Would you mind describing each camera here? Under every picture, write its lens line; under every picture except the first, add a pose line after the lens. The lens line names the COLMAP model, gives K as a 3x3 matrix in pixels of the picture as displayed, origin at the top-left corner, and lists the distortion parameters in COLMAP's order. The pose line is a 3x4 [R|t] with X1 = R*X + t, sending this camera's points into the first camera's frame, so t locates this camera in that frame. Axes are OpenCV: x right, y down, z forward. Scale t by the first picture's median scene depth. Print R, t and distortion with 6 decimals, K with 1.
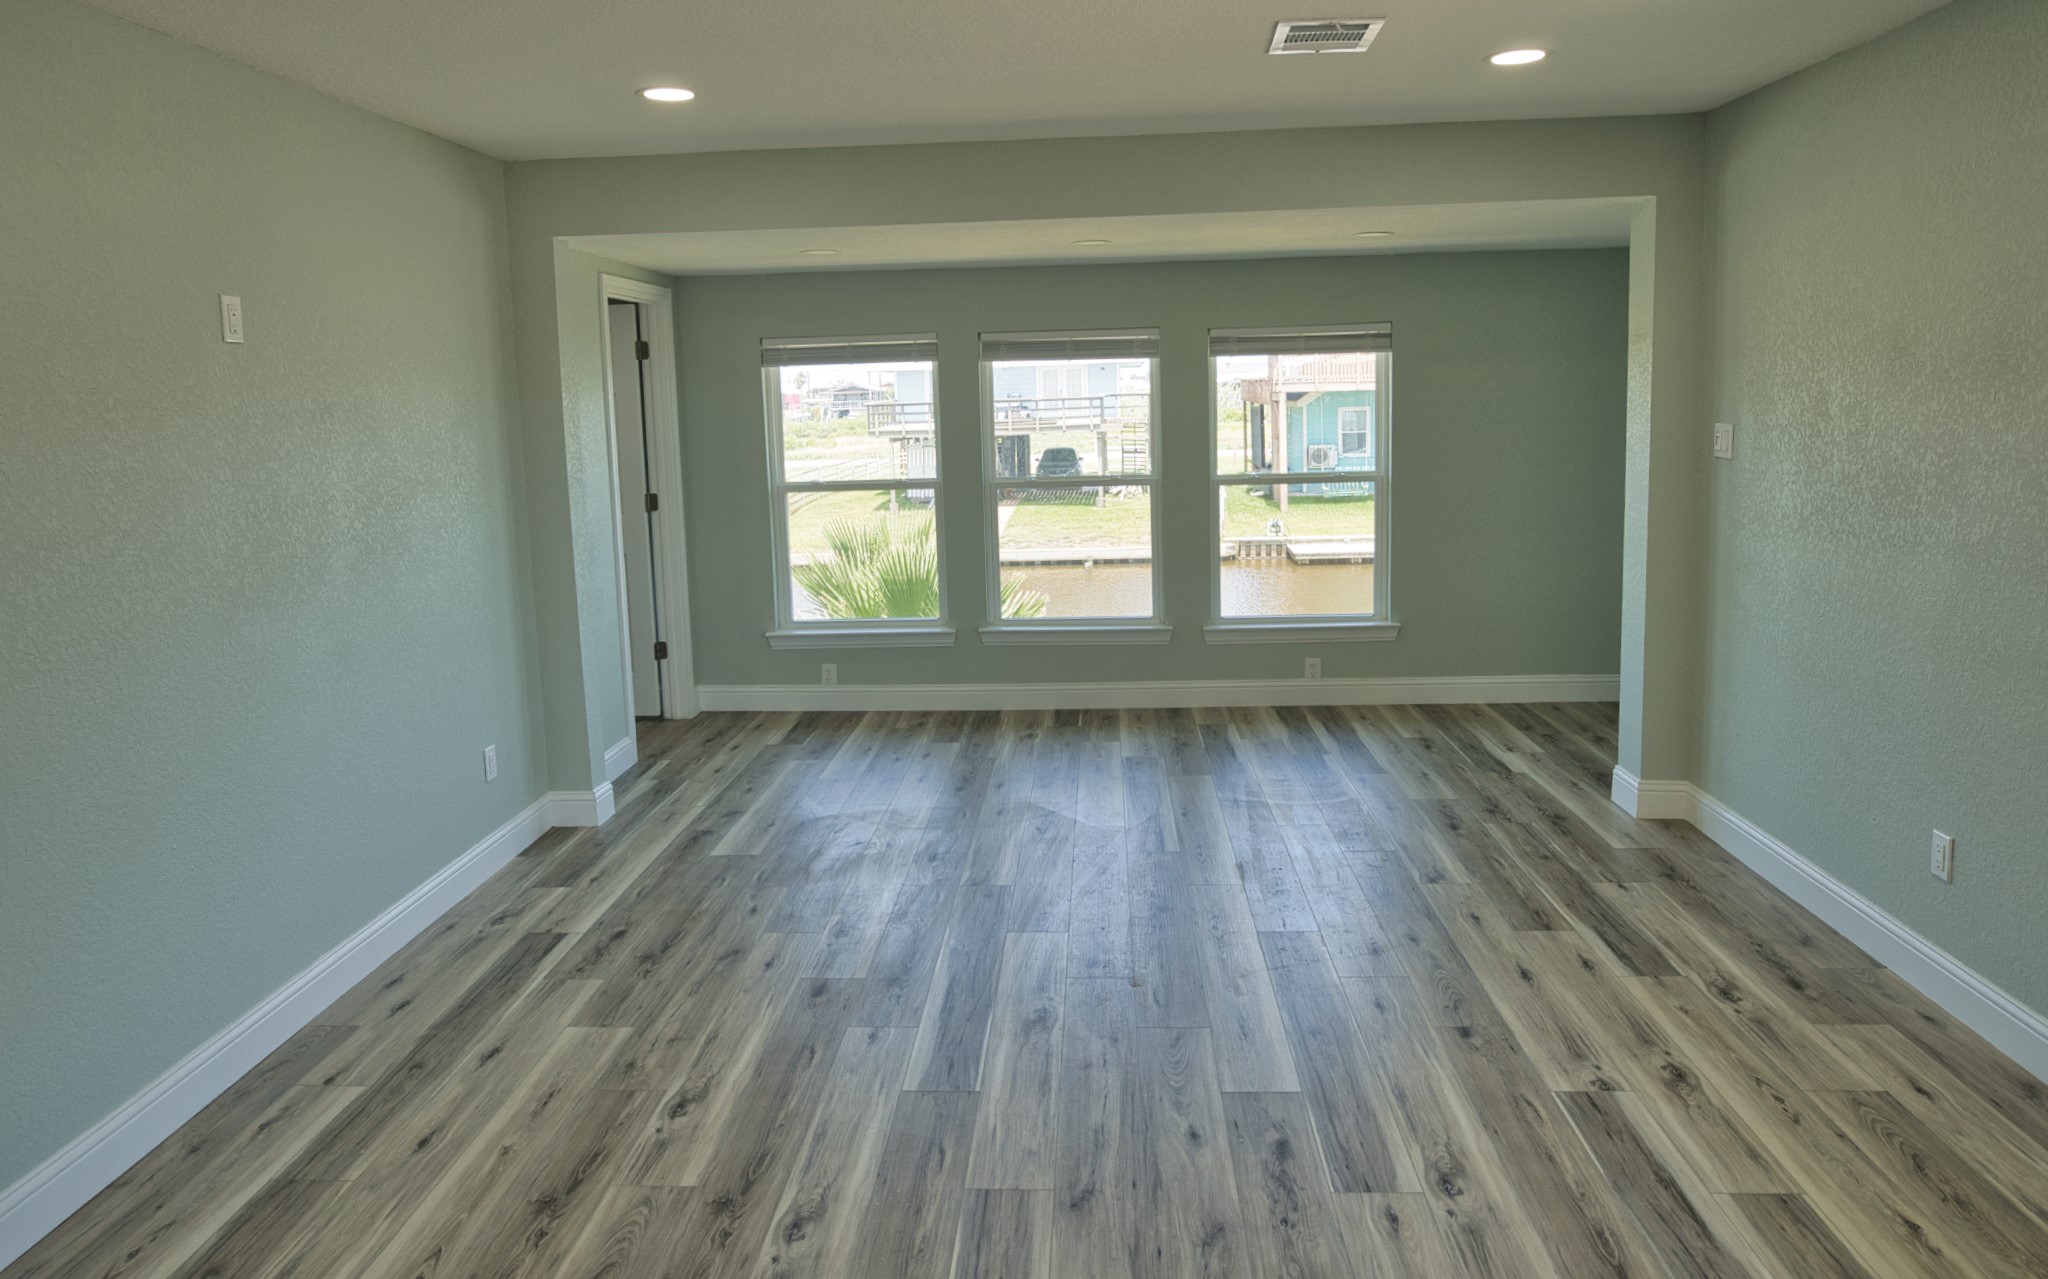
lens RADIAL K [[1292.0, 0, 1025.2], [0, 1292.0, 540.8], [0, 0, 1]] dist [-0.005598, 0.003003]
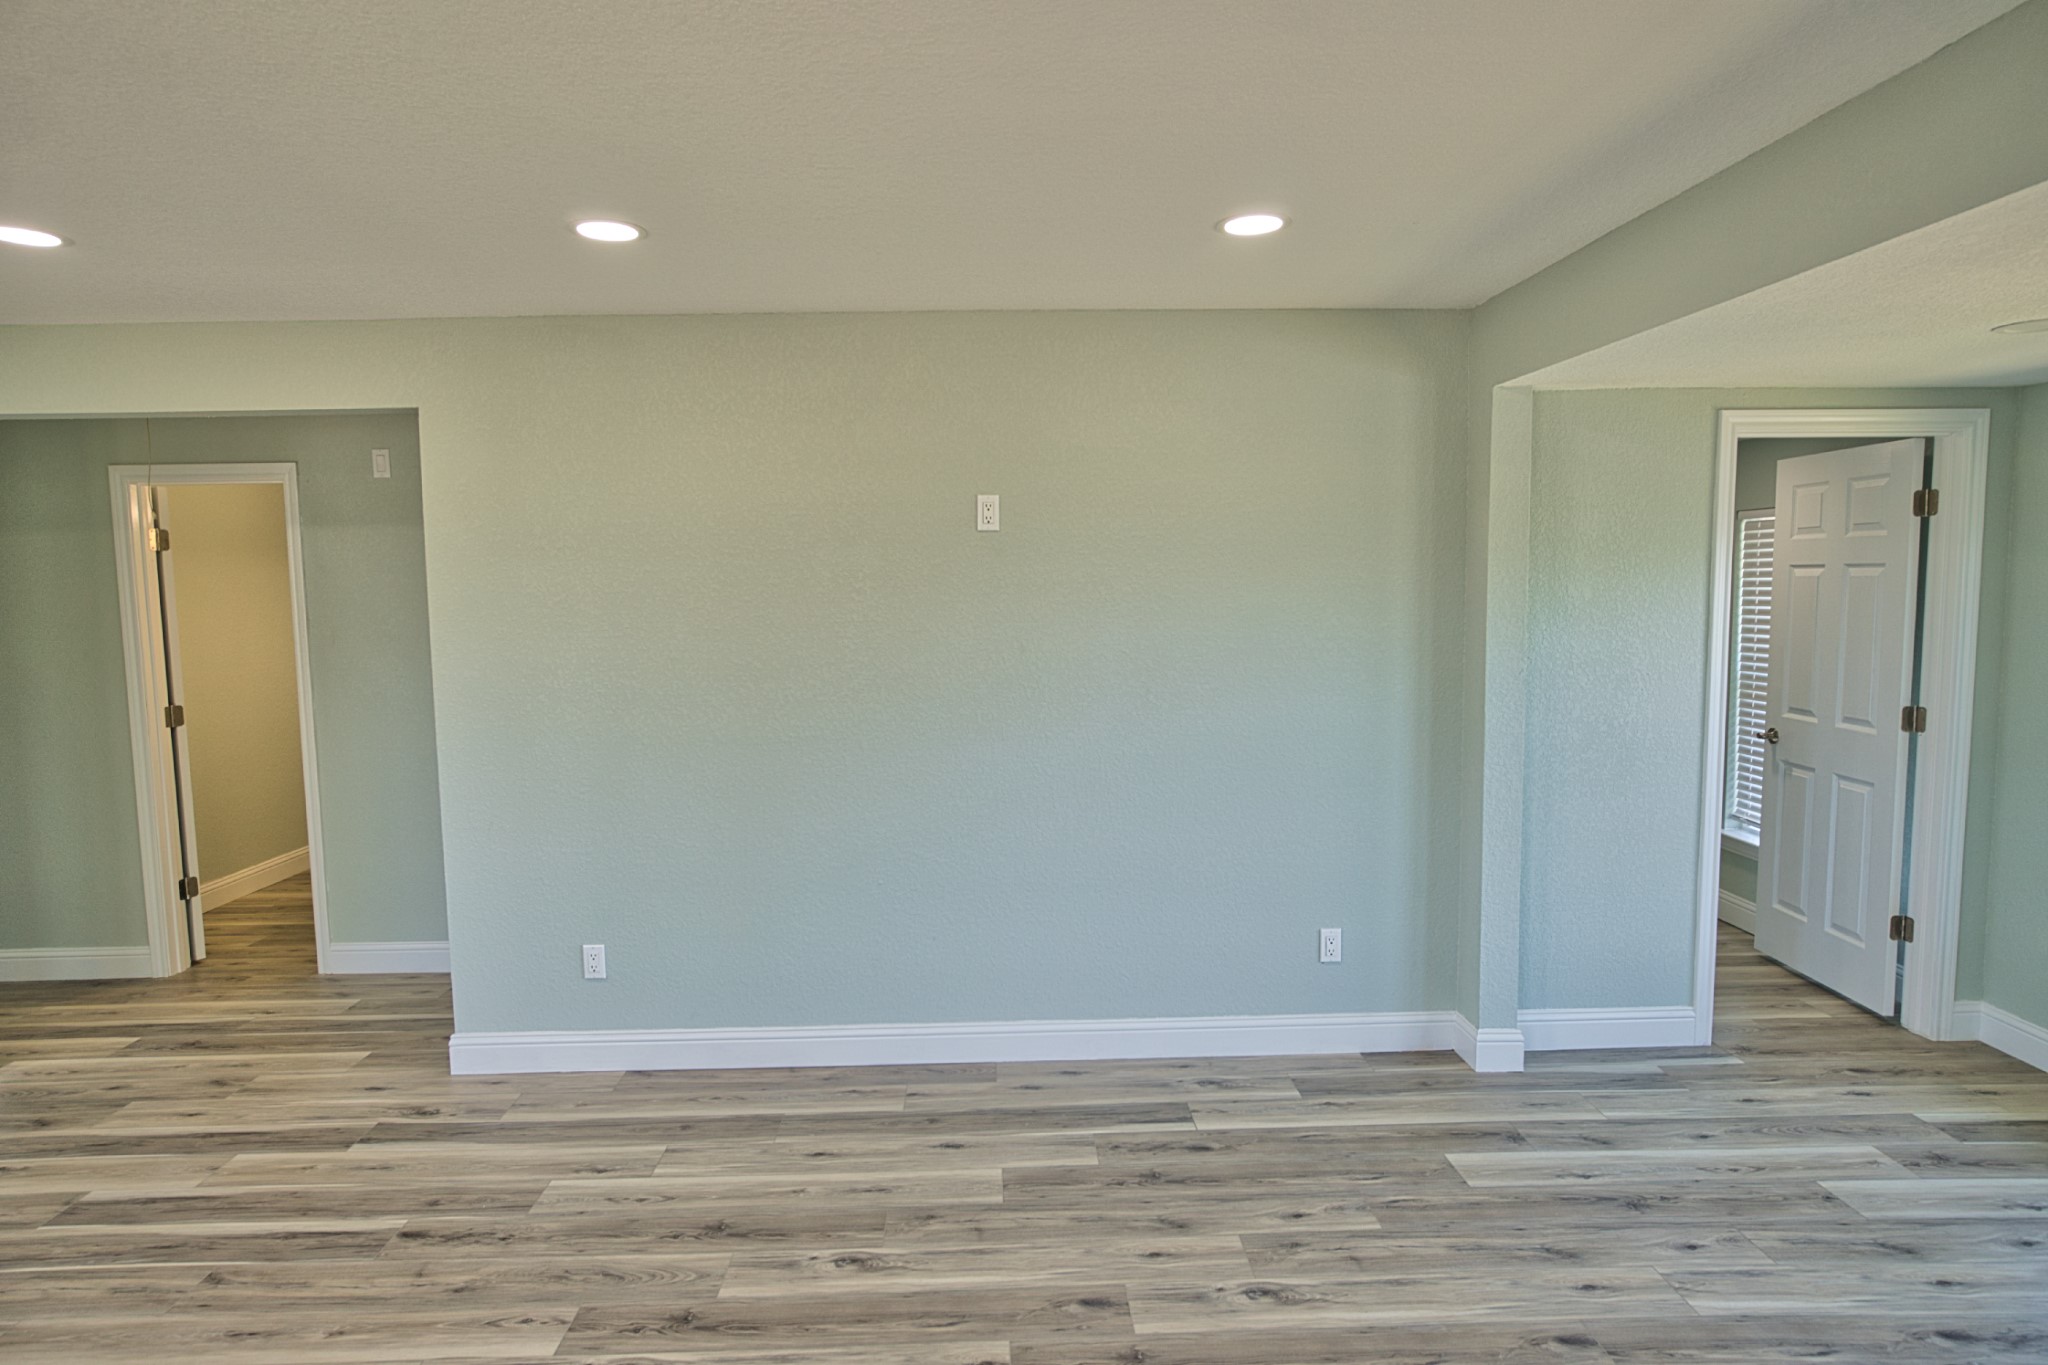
lens RADIAL K [[1168.1, 0, 1019.5], [0, 1168.1, 683.3], [0, 0, 1]] dist [-0.031708, 0.023363]
pose [[0.093011, 0.118854, -0.988546, 0.545022], [-0.107489, 0.988246, 0.108704, -0.124729], [0.989846, 0.096147, 0.104694, 0.869756]]
